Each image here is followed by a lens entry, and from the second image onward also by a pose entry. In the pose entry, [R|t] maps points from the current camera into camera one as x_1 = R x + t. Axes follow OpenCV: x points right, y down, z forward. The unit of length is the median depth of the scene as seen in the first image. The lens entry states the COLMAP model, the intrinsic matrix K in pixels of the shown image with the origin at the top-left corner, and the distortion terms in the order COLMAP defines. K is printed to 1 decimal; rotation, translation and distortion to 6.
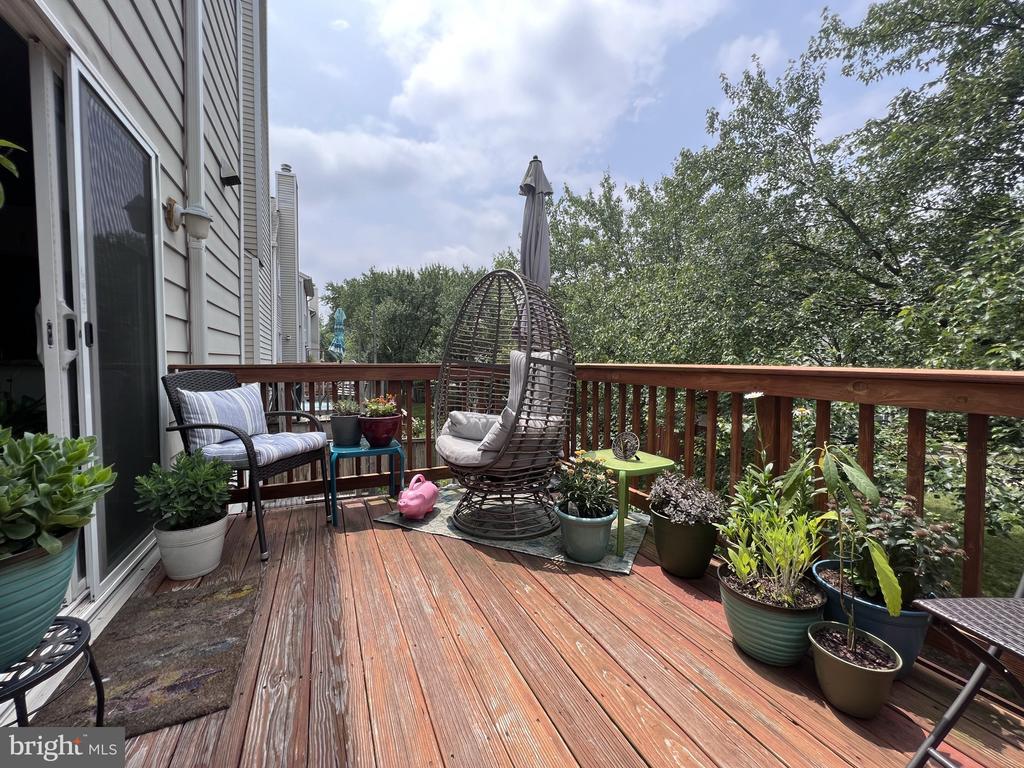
lens RADIAL K [[413.3, 0, 548.4], [0, 413.3, 381.1], [0, 0, 1]] dist [-0.000774, 0.000093]
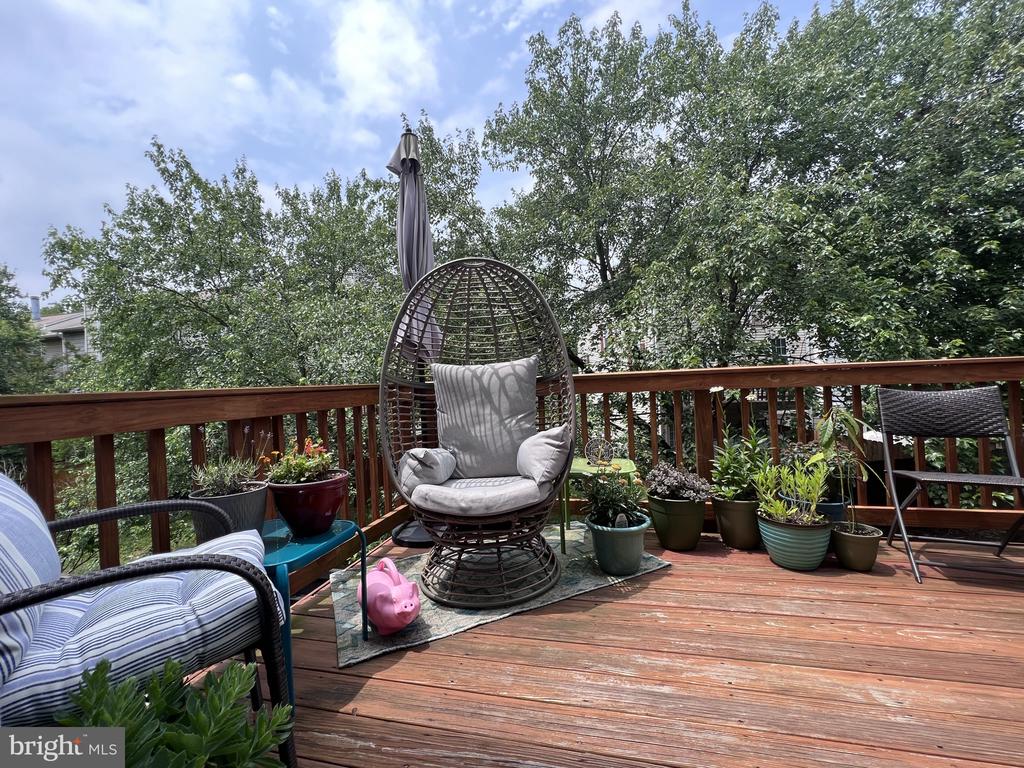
lens RADIAL K [[413.3, 0, 513.0], [0, 413.3, 378.3], [0, 0, 1]] dist [-0.000774, 0.000093]
pose [[0.651960, -0.025875, 0.757812, -0.822790], [0.079992, 0.996188, -0.034805, -0.011030], [-0.754022, 0.083310, 0.651544, 0.530214]]
